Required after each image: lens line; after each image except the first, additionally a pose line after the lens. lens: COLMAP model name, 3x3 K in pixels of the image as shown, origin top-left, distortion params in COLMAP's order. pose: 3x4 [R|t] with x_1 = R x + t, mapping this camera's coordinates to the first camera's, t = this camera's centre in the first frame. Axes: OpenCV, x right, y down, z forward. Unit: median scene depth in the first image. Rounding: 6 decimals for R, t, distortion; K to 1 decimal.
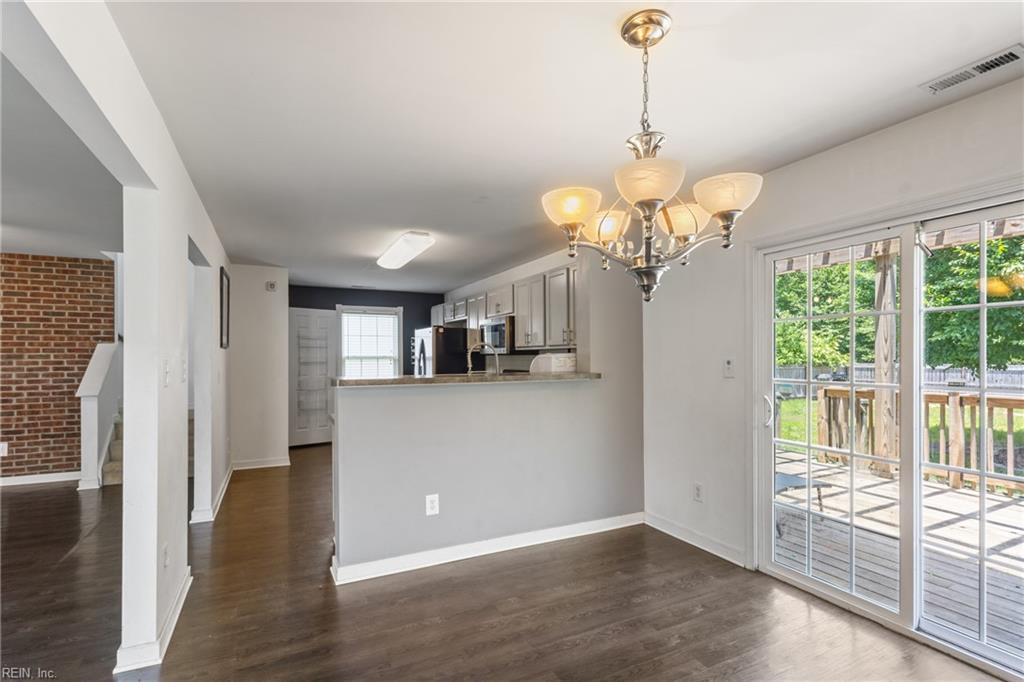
lens RADIAL K [[481.3, 0, 513.5], [0, 481.3, 358.4], [0, 0, 1]] dist [0.002132, 0.000668]
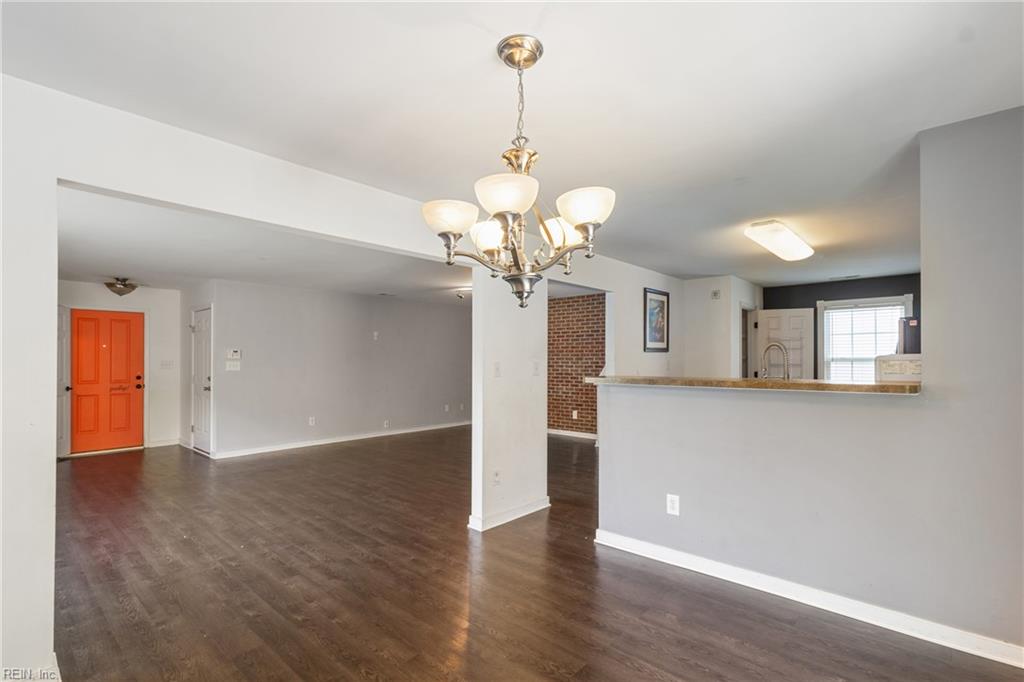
lens RADIAL K [[481.3, 0, 513.5], [0, 481.3, 358.4], [0, 0, 1]] dist [0.002132, 0.000668]
pose [[0.367991, -0.000874, -0.929829, 0.390778], [-0.001741, 0.999997, -0.001628, -0.001805], [0.929828, 0.002218, 0.367988, 0.186433]]
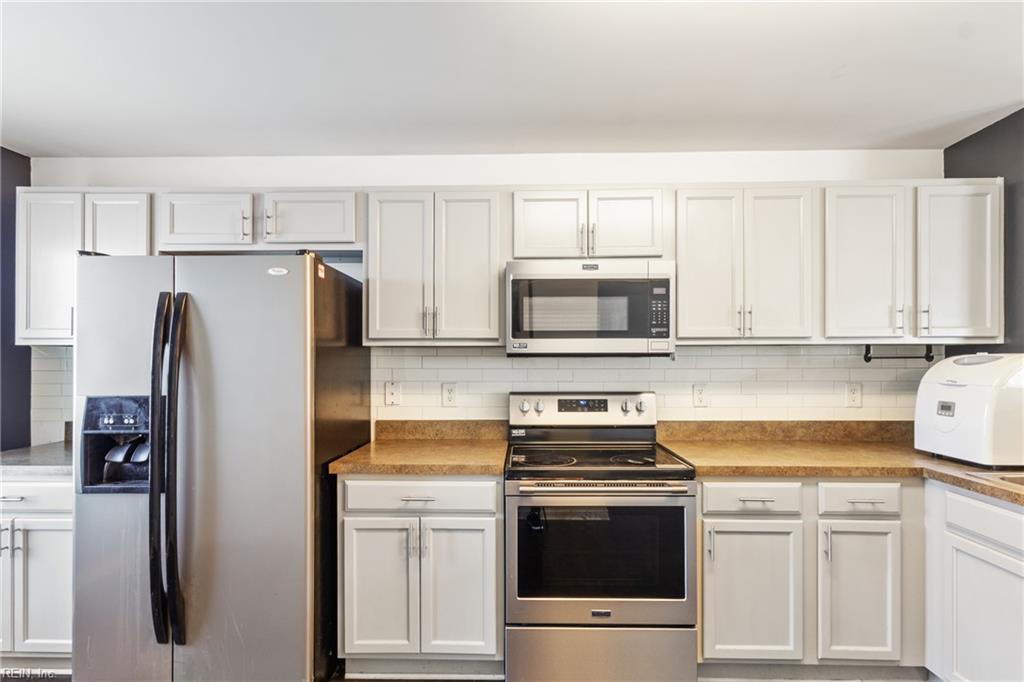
lens RADIAL K [[481.3, 0, 513.5], [0, 481.3, 358.4], [0, 0, 1]] dist [0.002132, 0.000668]
pose [[0.458288, 0.004448, 0.888792, -0.444993], [0.003797, 0.999969, -0.006963, -0.002251], [-0.888795, 0.006566, 0.458257, 0.936895]]
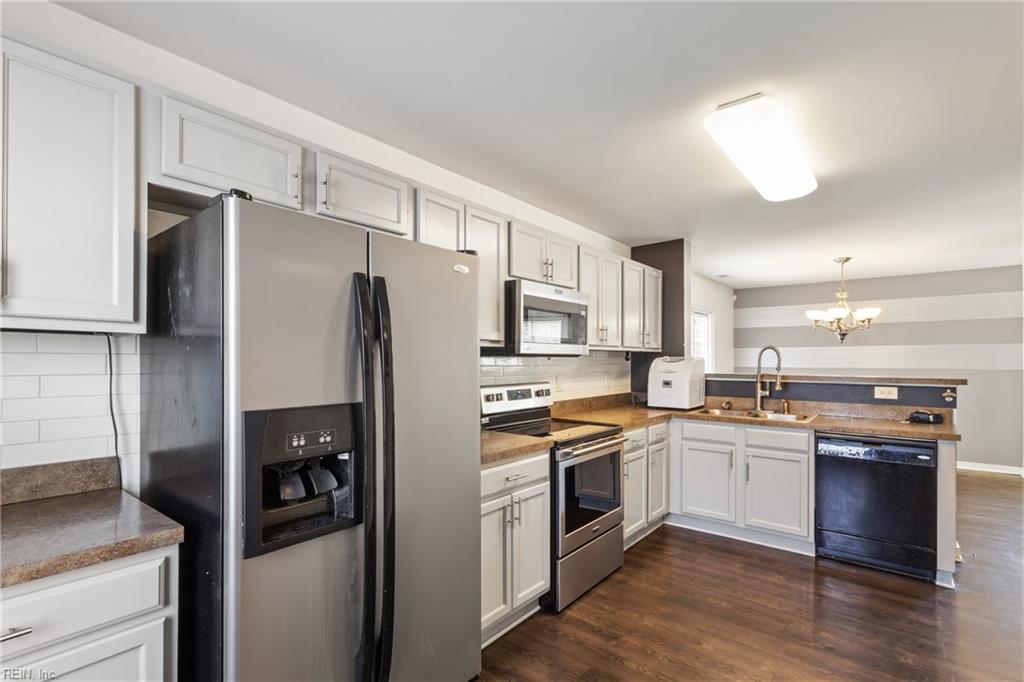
lens RADIAL K [[481.3, 0, 513.5], [0, 481.3, 358.4], [0, 0, 1]] dist [0.002132, 0.000668]
pose [[-0.425429, 0.002824, 0.904987, -0.541256], [0.001592, 0.999996, -0.002372, -0.003276], [-0.904990, 0.000432, -0.425432, 1.359544]]
